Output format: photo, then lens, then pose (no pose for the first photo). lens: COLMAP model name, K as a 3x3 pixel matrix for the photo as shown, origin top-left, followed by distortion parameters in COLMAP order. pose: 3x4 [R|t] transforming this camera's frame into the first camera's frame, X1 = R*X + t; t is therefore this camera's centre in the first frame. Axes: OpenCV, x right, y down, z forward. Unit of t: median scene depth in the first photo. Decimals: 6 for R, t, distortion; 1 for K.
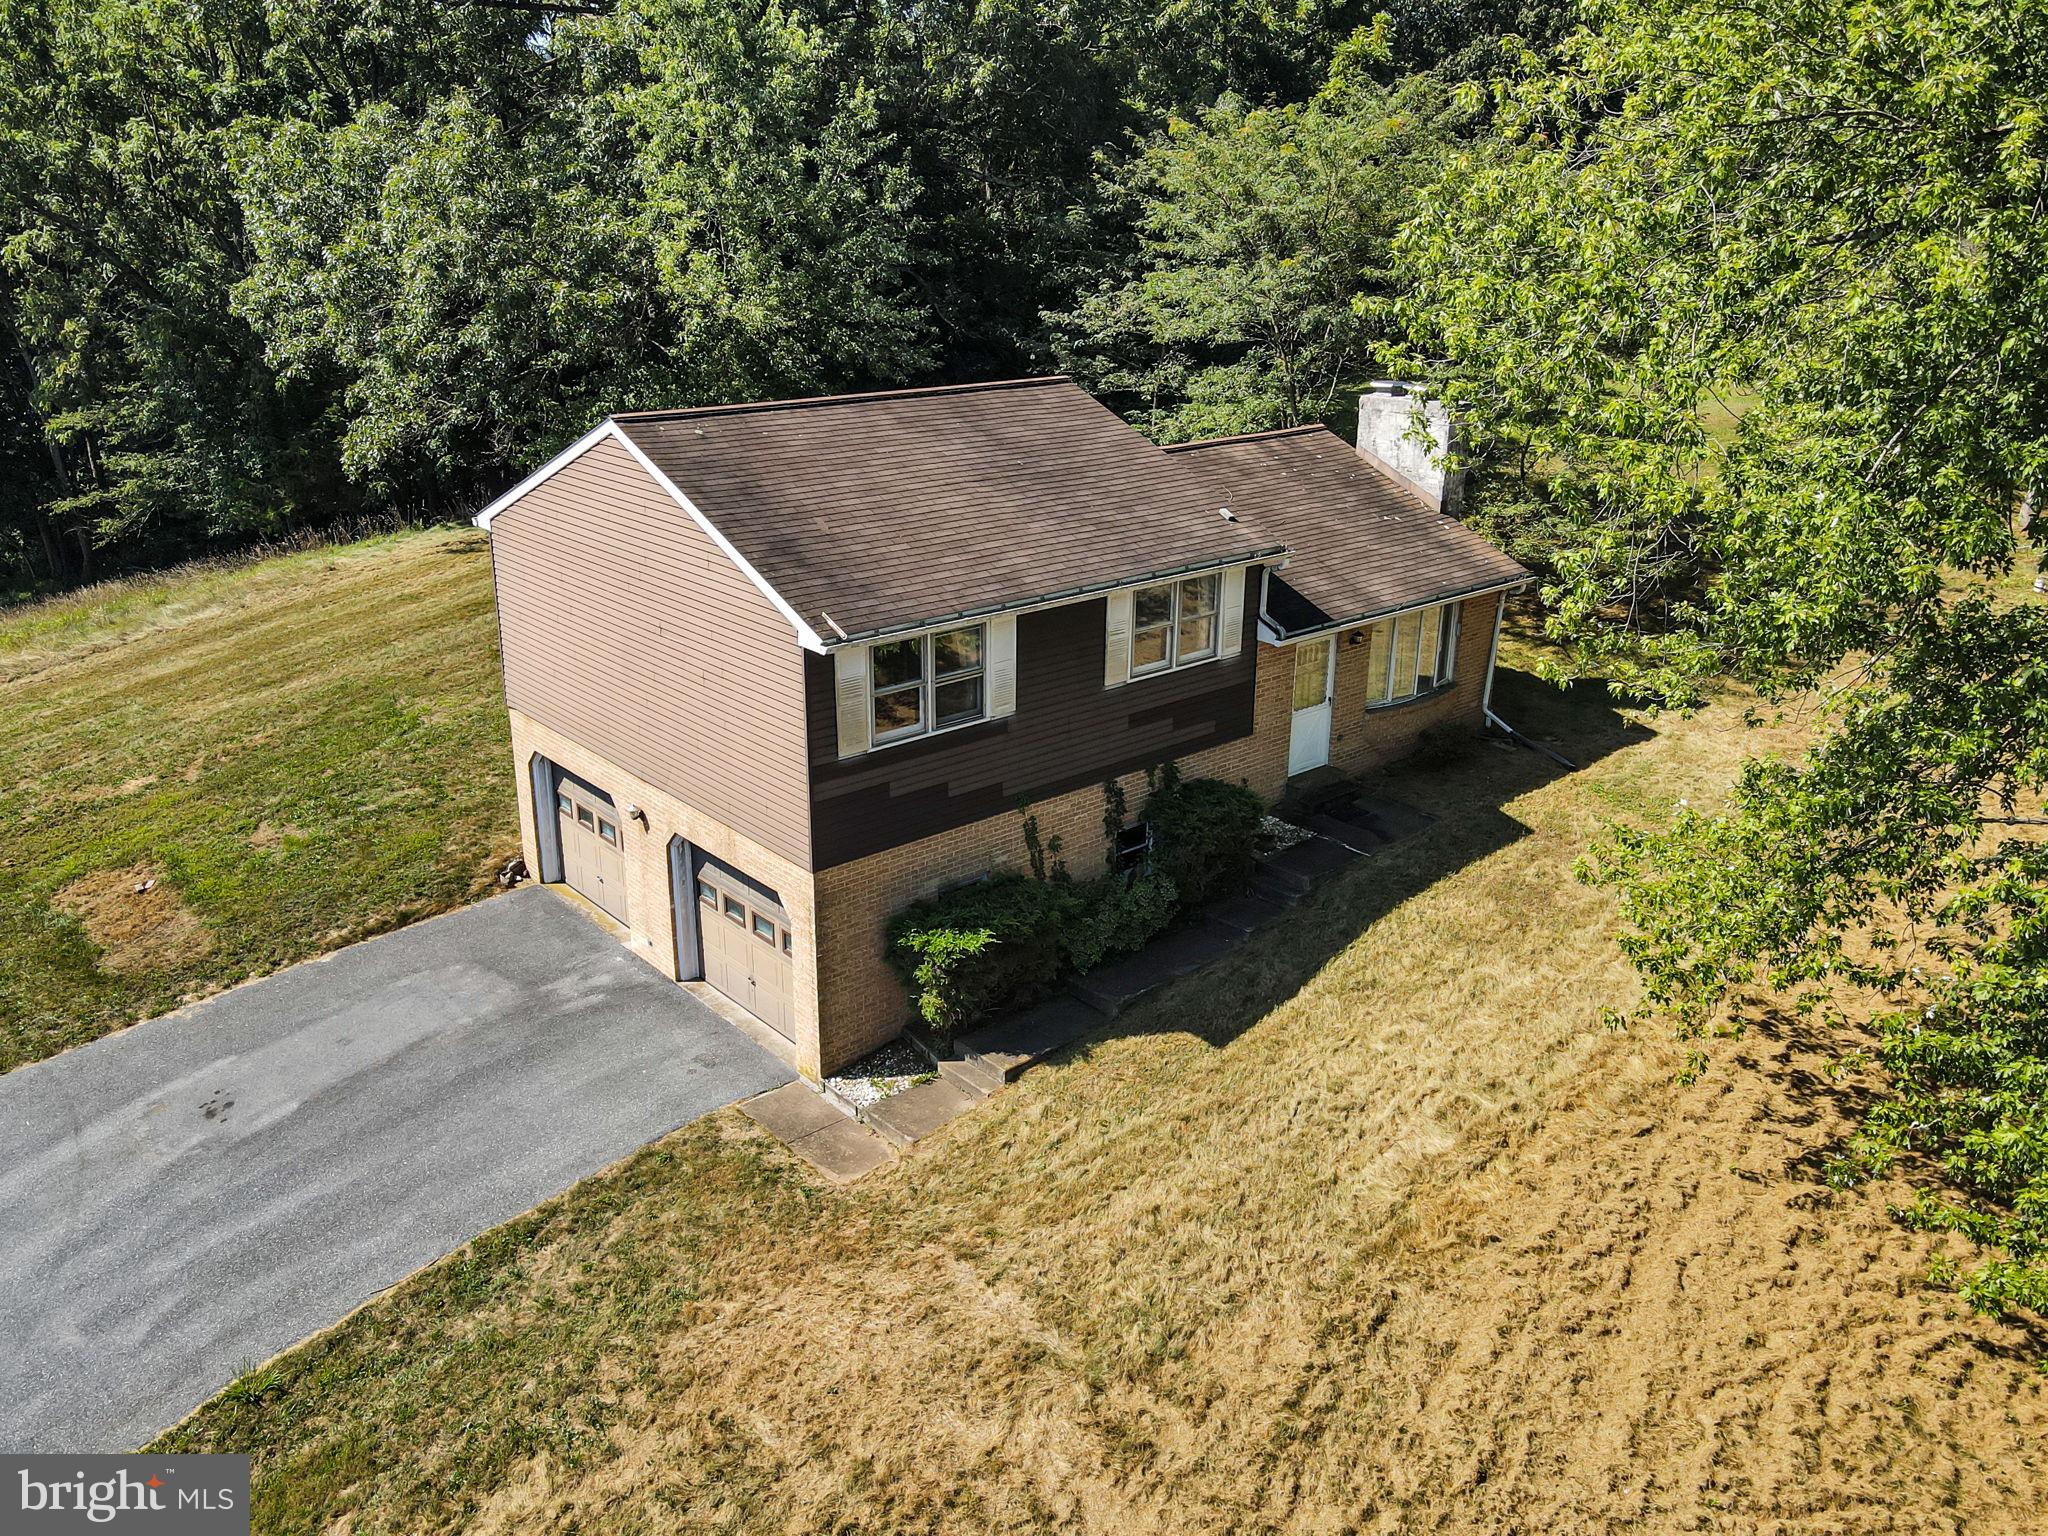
lens RADIAL K [[1540.2, 0, 1003.7], [0, 1540.2, 758.8], [0, 0, 1]] dist [0.008734, 0.005331]
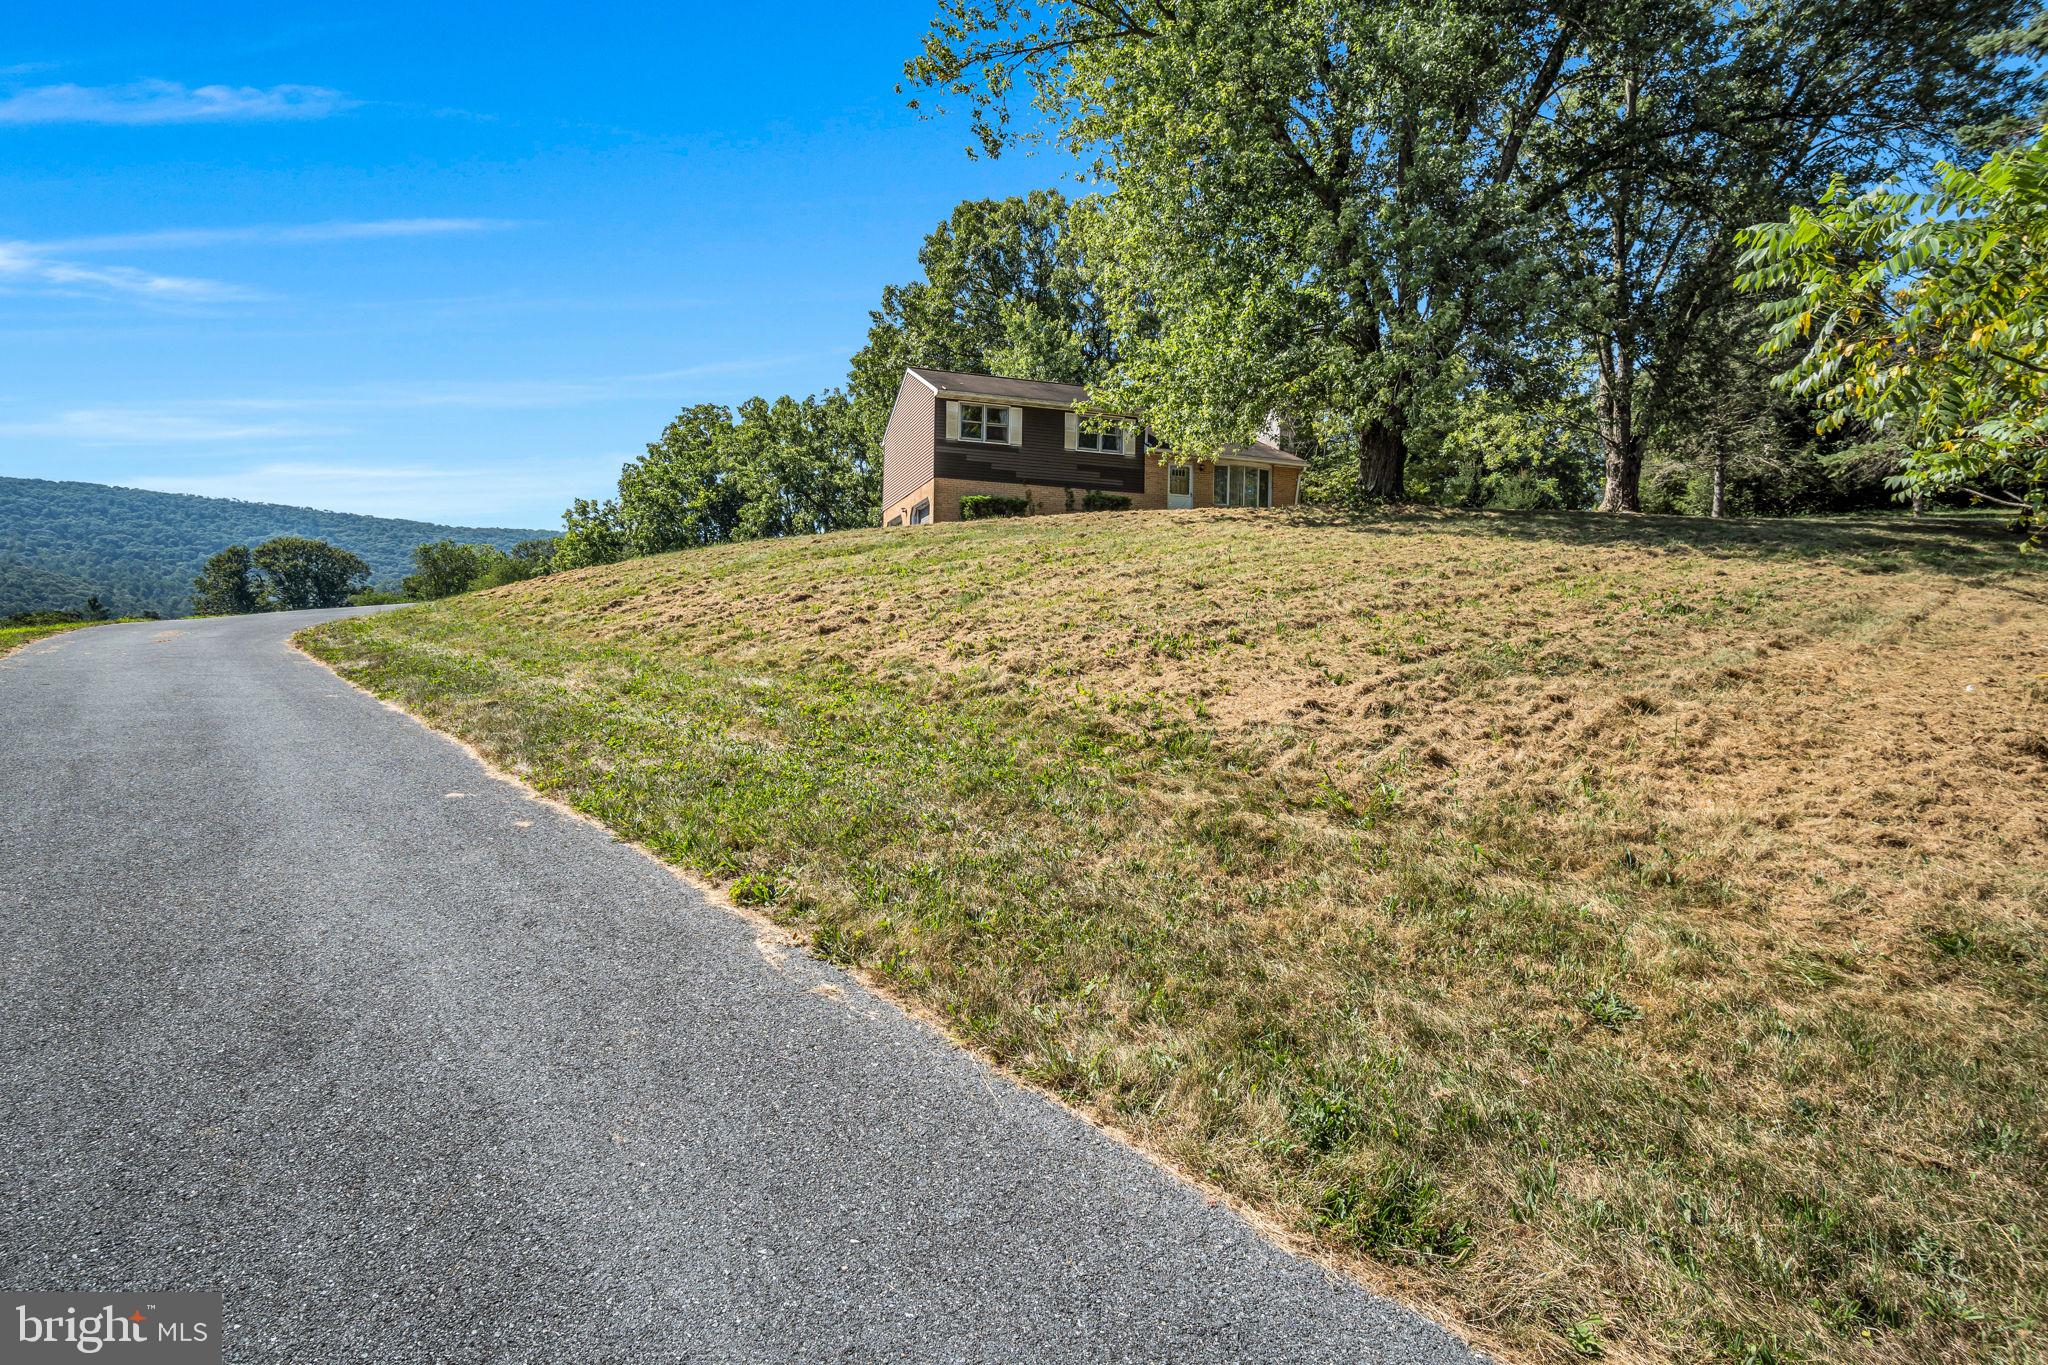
lens RADIAL K [[1110.6, 0, 1021.2], [0, 1110.6, 694.0], [0, 0, 1]] dist [-0.028609, 0.000911]
pose [[0.927023, 0.007856, -0.374923, 0.709501], [-0.128939, 0.945503, -0.298997, 0.925393], [0.352142, 0.325519, 0.877516, -0.552110]]
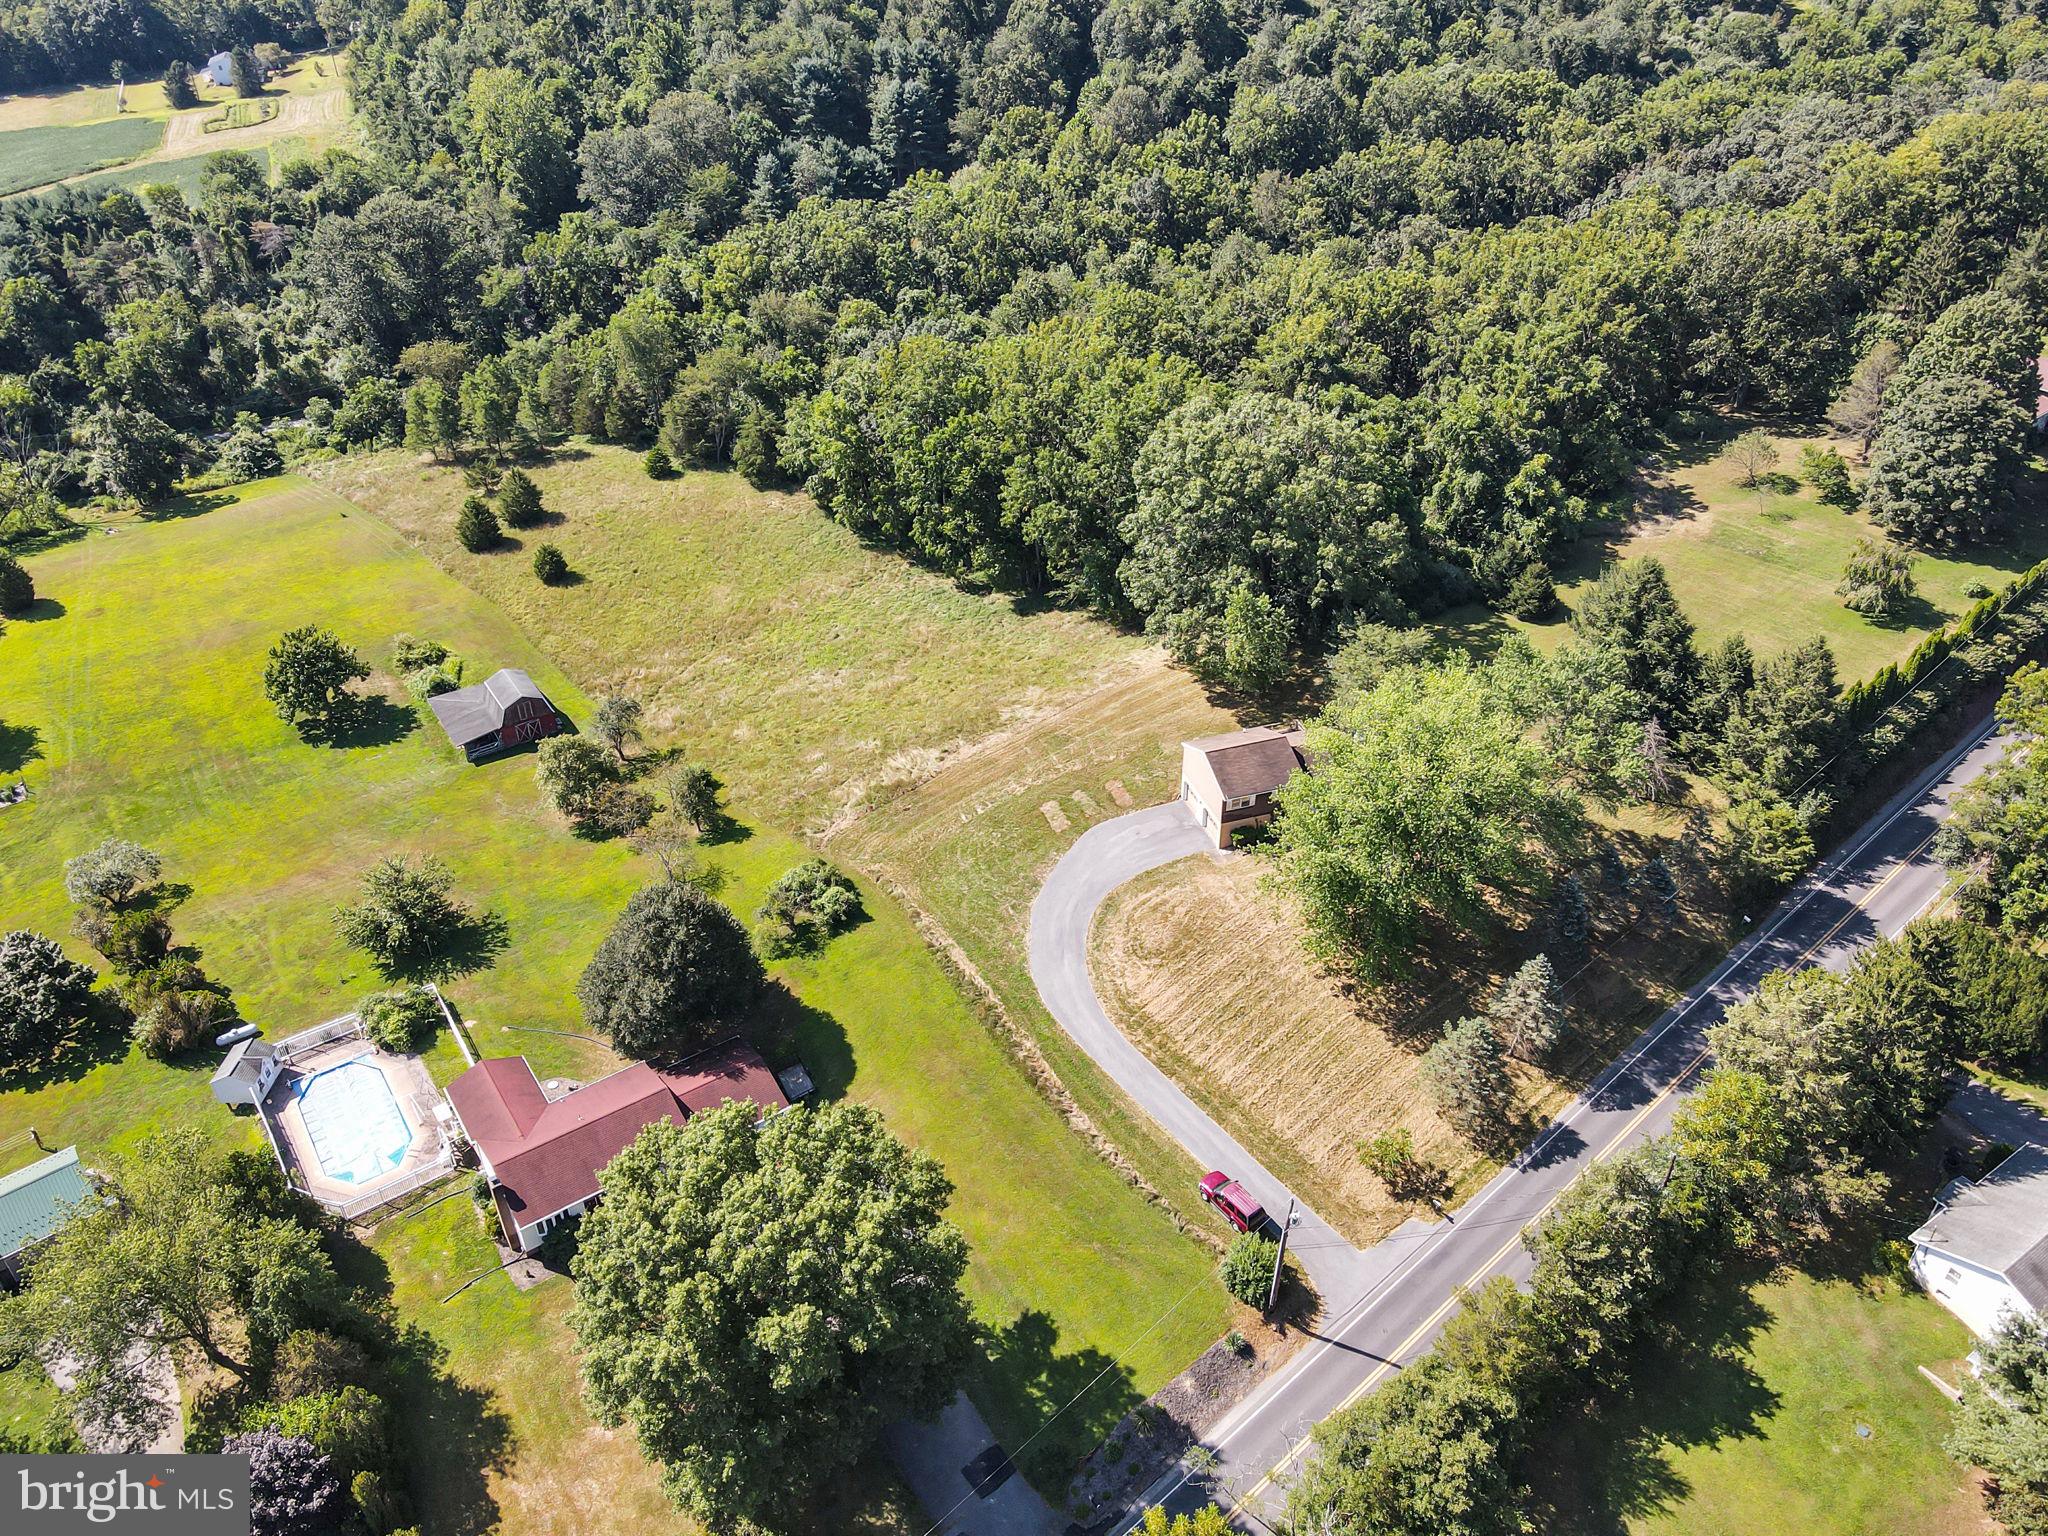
lens RADIAL K [[1544.2, 0, 1024.0], [0, 1544.2, 768.0], [0, 0, 1]] dist [0.010479, 0.010676]
pose [[0.923608, 0.211196, -0.319912, 1.163515], [-0.120759, 0.952353, 0.280073, -1.891619], [0.363819, -0.220045, 0.905105, -5.296357]]
